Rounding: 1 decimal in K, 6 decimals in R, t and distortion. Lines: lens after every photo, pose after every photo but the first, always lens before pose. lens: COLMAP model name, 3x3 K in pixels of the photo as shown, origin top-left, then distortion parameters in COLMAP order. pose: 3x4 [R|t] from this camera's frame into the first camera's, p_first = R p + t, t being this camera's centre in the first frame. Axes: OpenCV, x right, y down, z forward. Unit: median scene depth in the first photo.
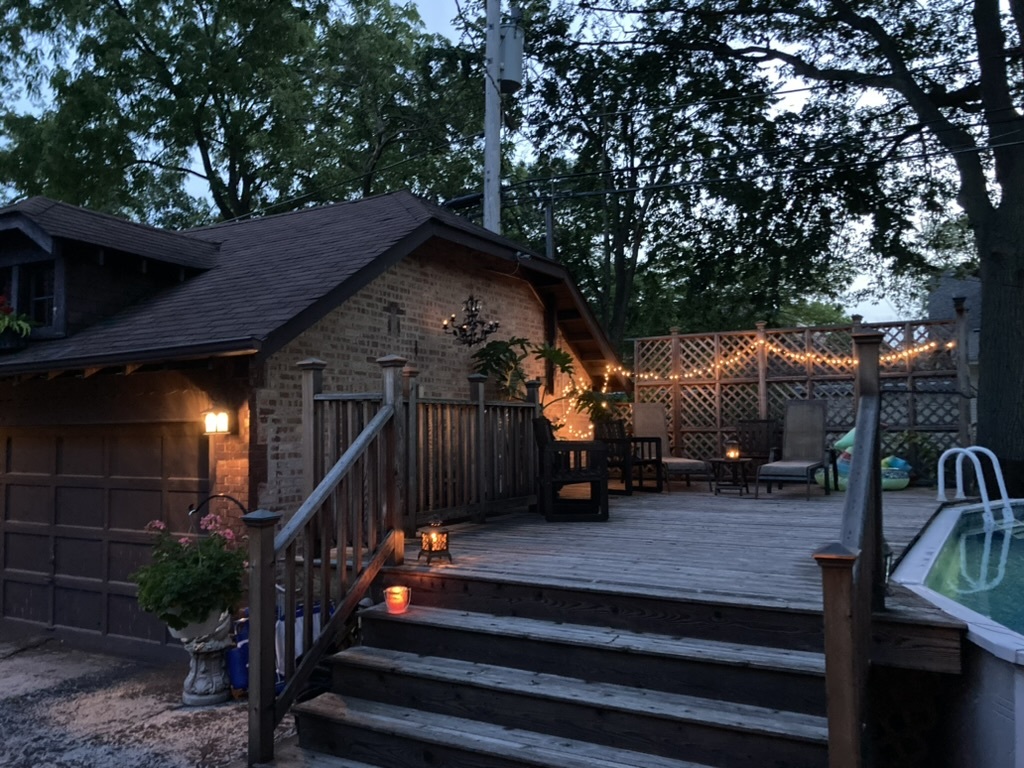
lens RADIAL K [[830.5, 0, 512.0], [0, 830.5, 384.0], [0, 0, 1]] dist [0.101581, 0.003232]
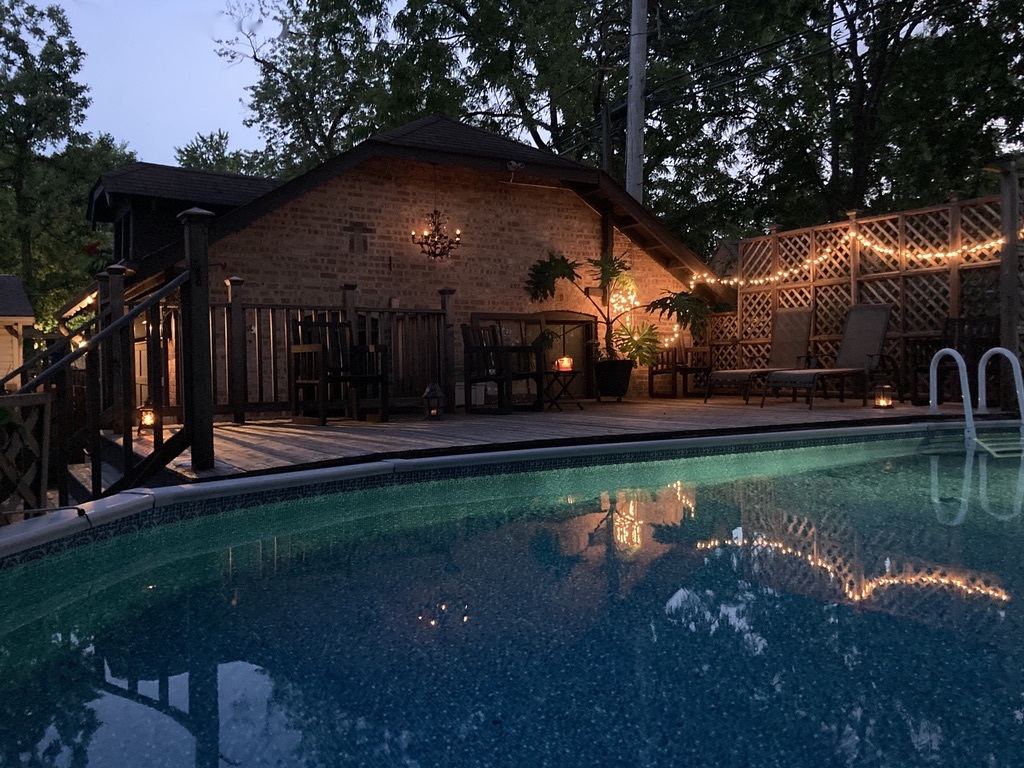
lens RADIAL K [[830.5, 0, 512.0], [0, 830.5, 384.0], [0, 0, 1]] dist [0.101581, 0.003232]
pose [[0.898716, 0.008951, -0.438439, 0.359848], [0.029446, 0.996304, 0.080698, 0.021737], [0.437541, -0.085435, 0.895131, 0.054646]]
